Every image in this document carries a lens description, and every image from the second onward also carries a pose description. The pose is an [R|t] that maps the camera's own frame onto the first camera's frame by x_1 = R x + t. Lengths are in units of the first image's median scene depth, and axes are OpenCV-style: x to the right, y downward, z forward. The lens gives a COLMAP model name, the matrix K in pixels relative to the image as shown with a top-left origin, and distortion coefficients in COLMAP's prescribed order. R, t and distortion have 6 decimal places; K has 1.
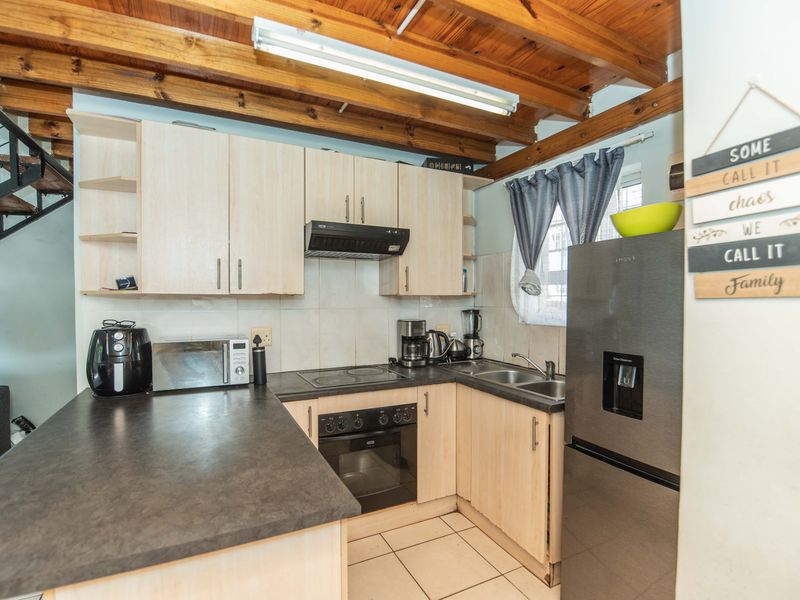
lens RADIAL K [[397.4, 0, 401.7], [0, 397.4, 308.5], [0, 0, 1]] dist [-0.022944, -0.001819]
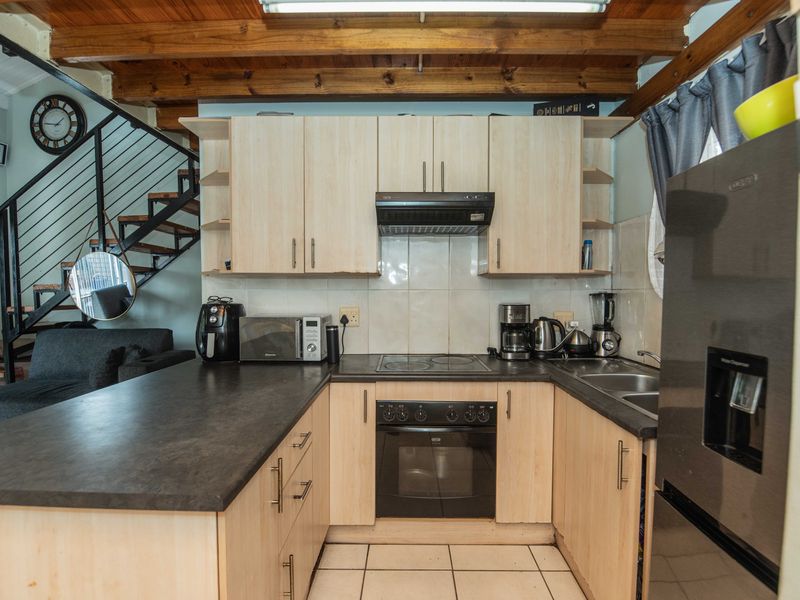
lens RADIAL K [[400.5, 0, 401.7], [0, 400.5, 308.8], [0, 0, 1]] dist [-0.018216, -0.006232]
pose [[0.888518, 0.020099, -0.458402, 0.236870], [-0.011601, 0.999705, 0.021345, 0.027985], [0.458695, -0.013648, 0.888489, 0.169489]]
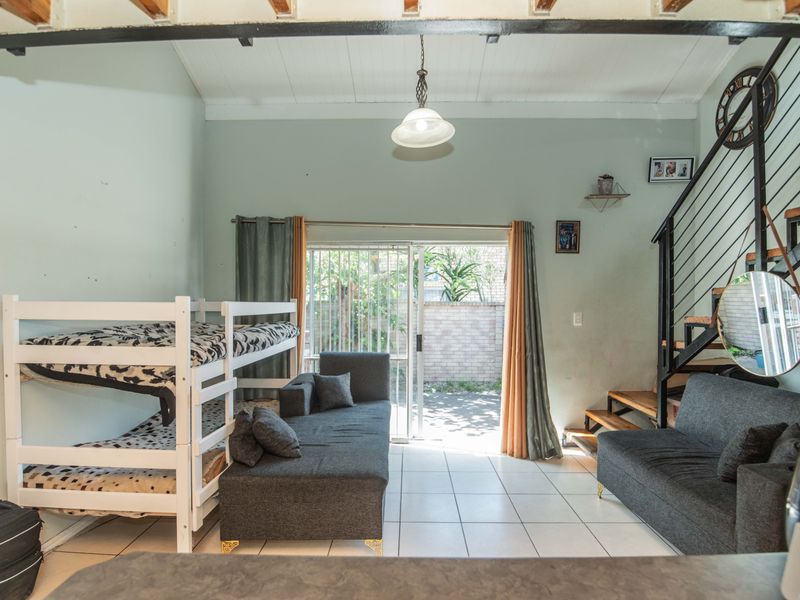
lens RADIAL K [[400.5, 0, 401.7], [0, 400.5, 308.8], [0, 0, 1]] dist [-0.018216, -0.006232]
pose [[-0.461269, 0.012509, -0.887172, -0.180825], [-0.024958, 0.999322, 0.027066, -0.049355], [0.886909, 0.034626, -0.460644, 0.629241]]
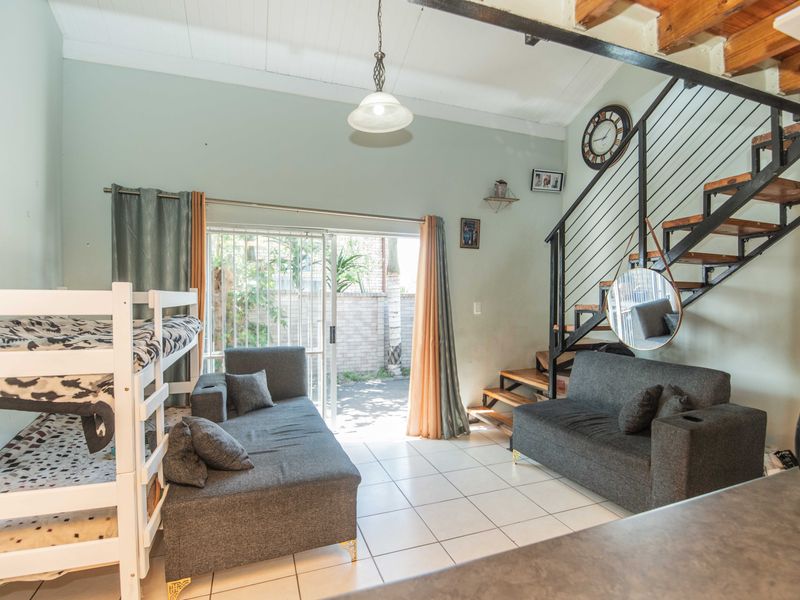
lens RADIAL K [[400.5, 0, 401.7], [0, 400.5, 308.8], [0, 0, 1]] dist [-0.018216, -0.006232]
pose [[-0.104661, 0.034425, -0.993912, -0.118272], [-0.029233, 0.998862, 0.037675, -0.036672], [0.994078, 0.032998, -0.103535, 0.354929]]
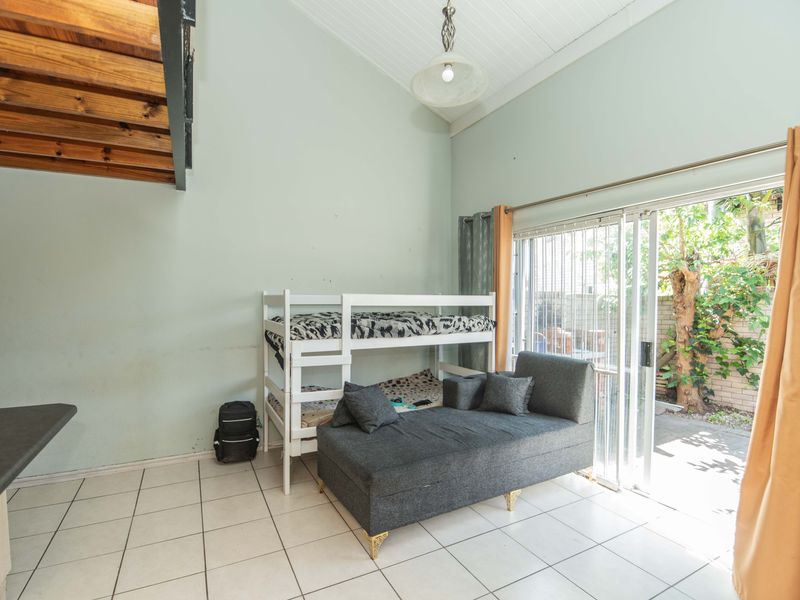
lens RADIAL K [[400.5, 0, 401.7], [0, 400.5, 308.8], [0, 0, 1]] dist [-0.018216, -0.006232]
pose [[-0.999476, -0.003467, -0.032197, -1.015546], [-0.005077, 0.998733, 0.050058, -0.047421], [0.031983, 0.050196, -0.998227, 1.066093]]
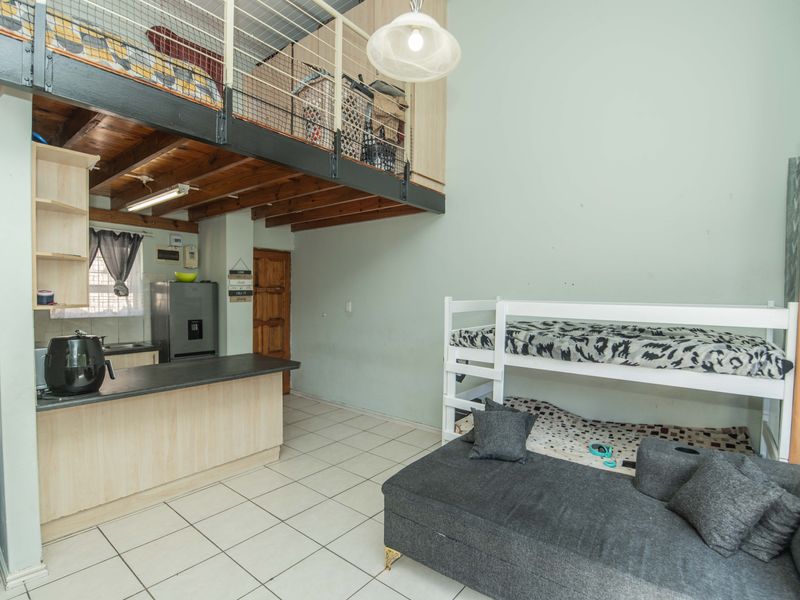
lens RADIAL K [[400.5, 0, 401.7], [0, 400.5, 308.8], [0, 0, 1]] dist [-0.018216, -0.006232]
pose [[-0.426651, -0.042115, 0.903435, -1.793652], [0.010410, 0.998620, 0.051468, -0.070770], [-0.904356, 0.031364, -0.425624, 0.516878]]
